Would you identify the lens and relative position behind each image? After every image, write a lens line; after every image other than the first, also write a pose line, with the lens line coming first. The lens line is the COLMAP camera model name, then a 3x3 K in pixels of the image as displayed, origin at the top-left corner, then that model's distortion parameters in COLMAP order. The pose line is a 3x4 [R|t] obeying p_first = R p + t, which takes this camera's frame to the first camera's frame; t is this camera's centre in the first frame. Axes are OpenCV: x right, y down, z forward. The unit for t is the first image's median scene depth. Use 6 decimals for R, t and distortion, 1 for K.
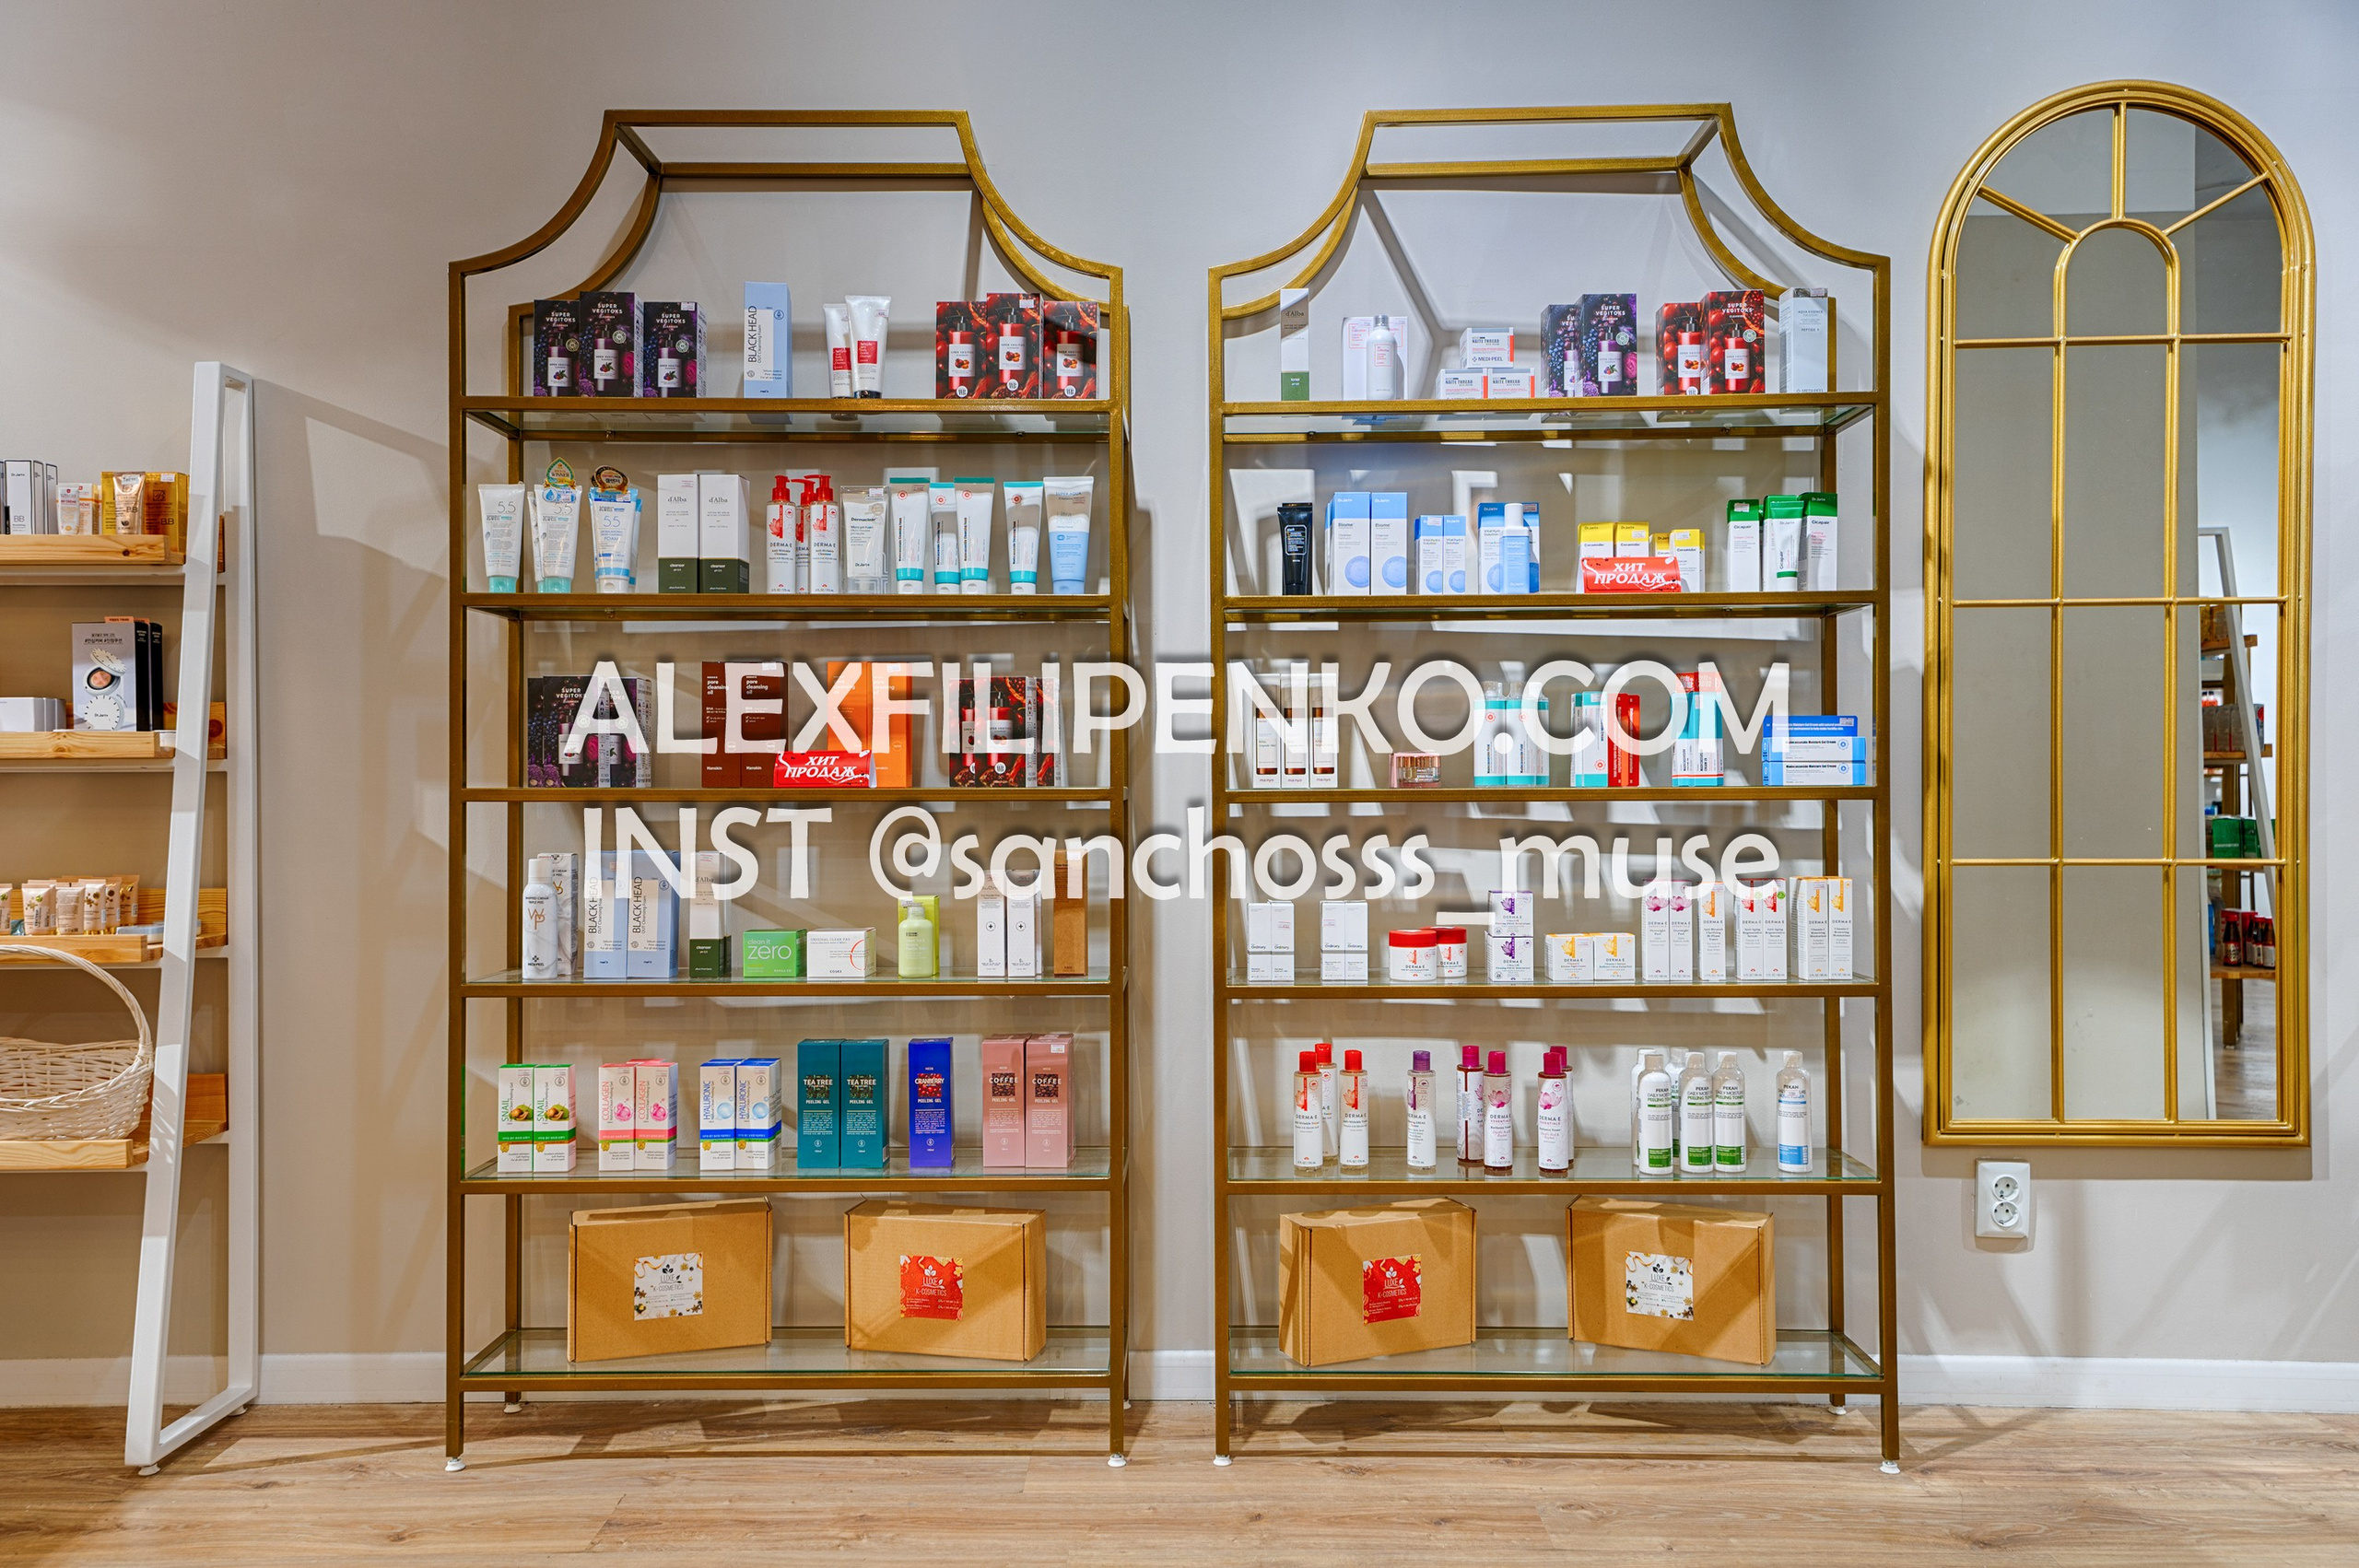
lens RADIAL K [[1976.6, 0, 1176.6], [0, 1976.6, 762.0], [0, 0, 1]] dist [0.055998, 0.003997]
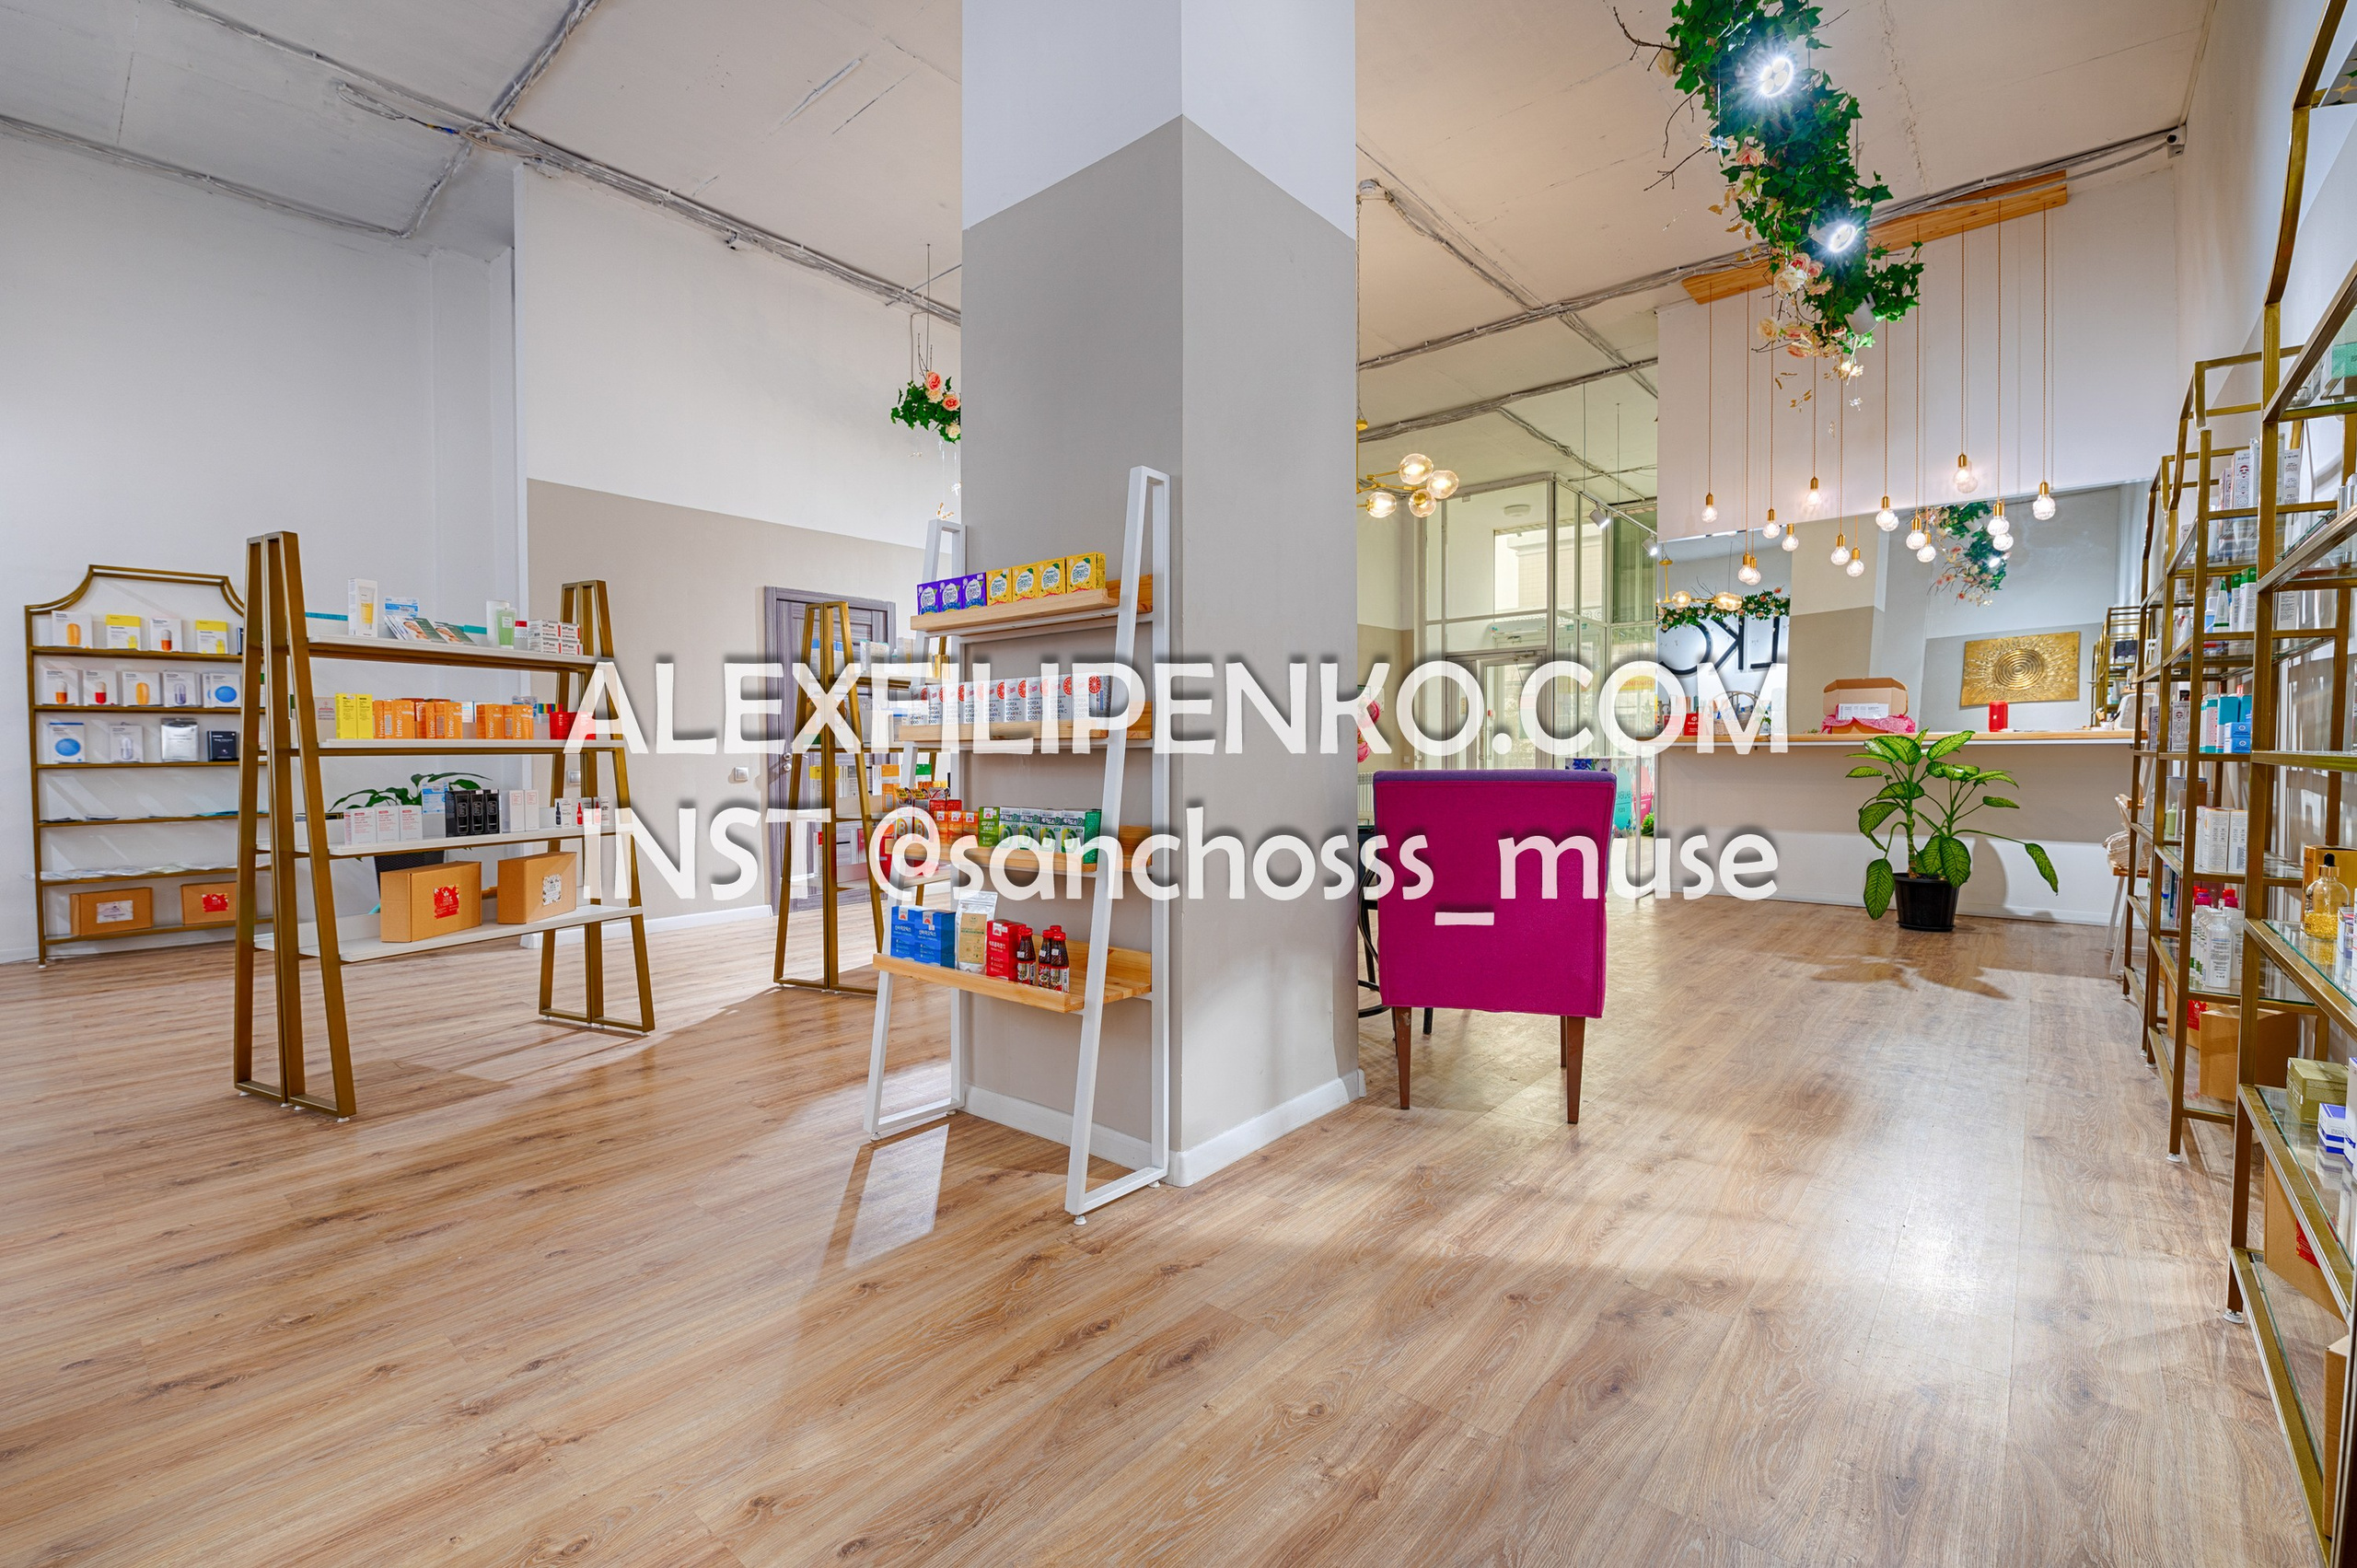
lens RADIAL K [[1010.4, 0, 1171.7], [0, 1010.4, 780.5], [0, 0, 1]] dist [-0.001883, -0.008927]
pose [[-0.651638, 0.029127, -0.757971, 1.421069], [-0.002457, 0.999176, 0.040508, 0.004174], [0.758526, 0.028259, -0.651029, 0.834505]]
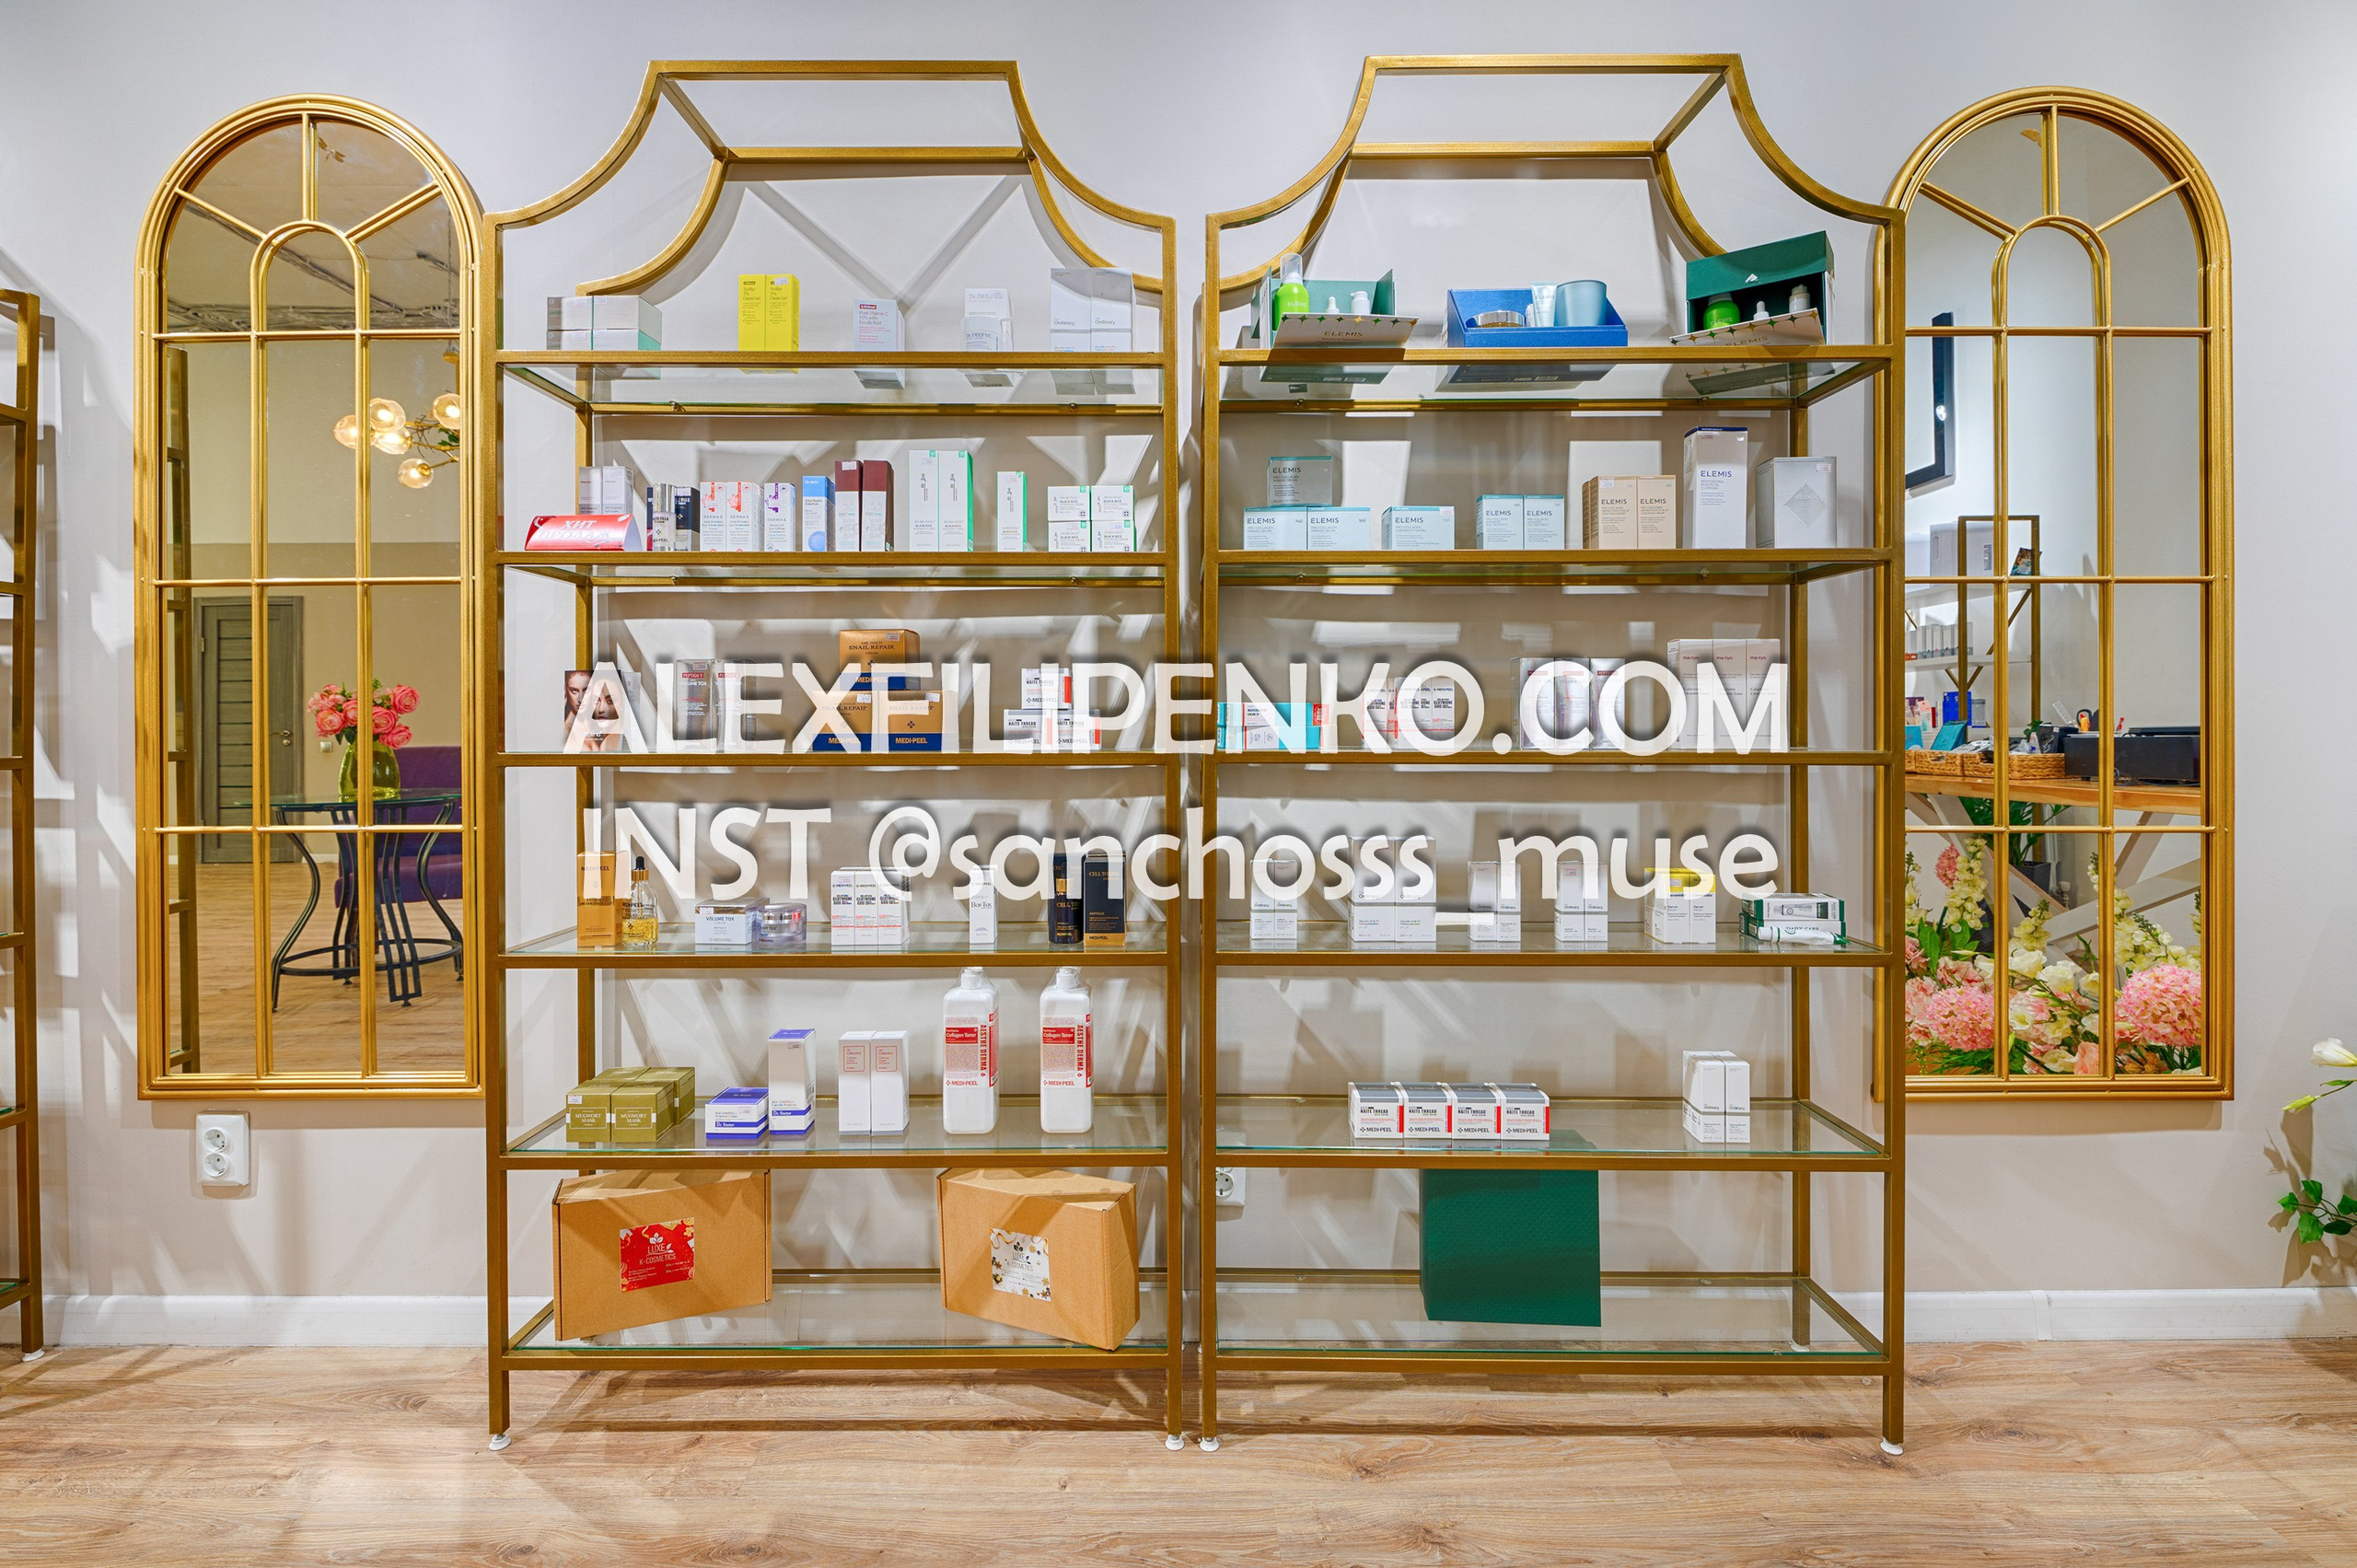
lens RADIAL K [[1095.3, 0, 1180.7], [0, 1095.3, 725.8], [0, 0, 1]] dist [0.014225, -0.012203]
pose [[0.999929, -0.003009, 0.011492, 0.932786], [0.003071, 0.999981, -0.005350, -0.000024], [-0.011476, 0.005384, 0.999920, 0.424268]]
